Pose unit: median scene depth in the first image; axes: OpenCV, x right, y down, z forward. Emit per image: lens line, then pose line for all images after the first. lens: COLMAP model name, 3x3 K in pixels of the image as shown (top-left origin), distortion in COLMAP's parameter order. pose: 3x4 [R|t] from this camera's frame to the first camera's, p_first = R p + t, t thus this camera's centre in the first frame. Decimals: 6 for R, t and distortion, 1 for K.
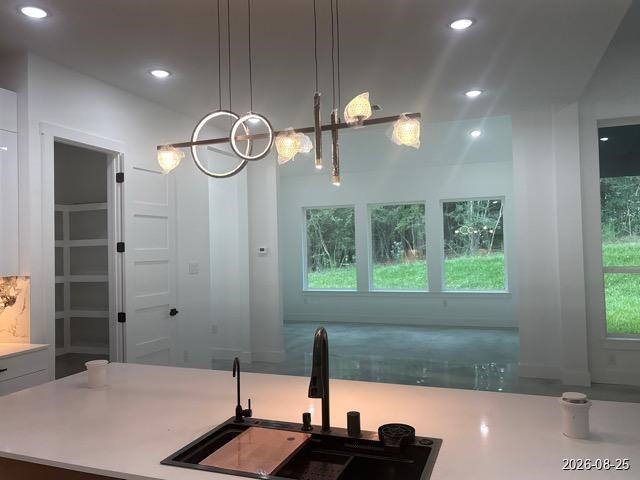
lens RADIAL K [[509.6, 0, 320.0], [0, 509.6, 240.0], [0, 0, 1]] dist [0.004839, -0.005653]
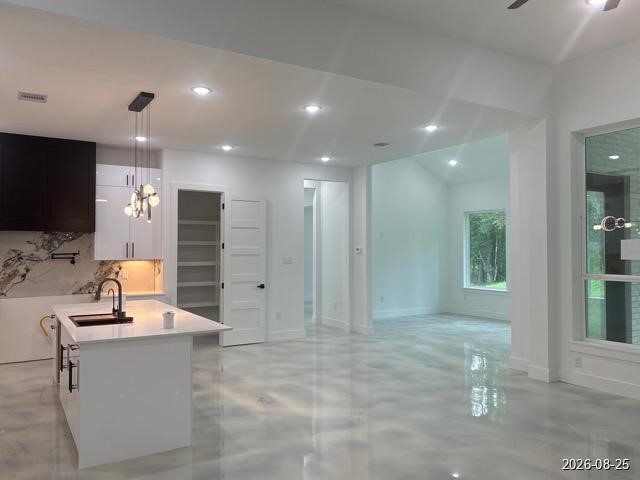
lens RADIAL K [[509.6, 0, 320.0], [0, 509.6, 240.0], [0, 0, 1]] dist [0.004839, -0.005653]
pose [[0.793690, 0.011326, -0.608217, 0.851140], [-0.008963, 0.999936, 0.006925, -0.020054], [0.608256, -0.000045, 0.793741, -0.166131]]
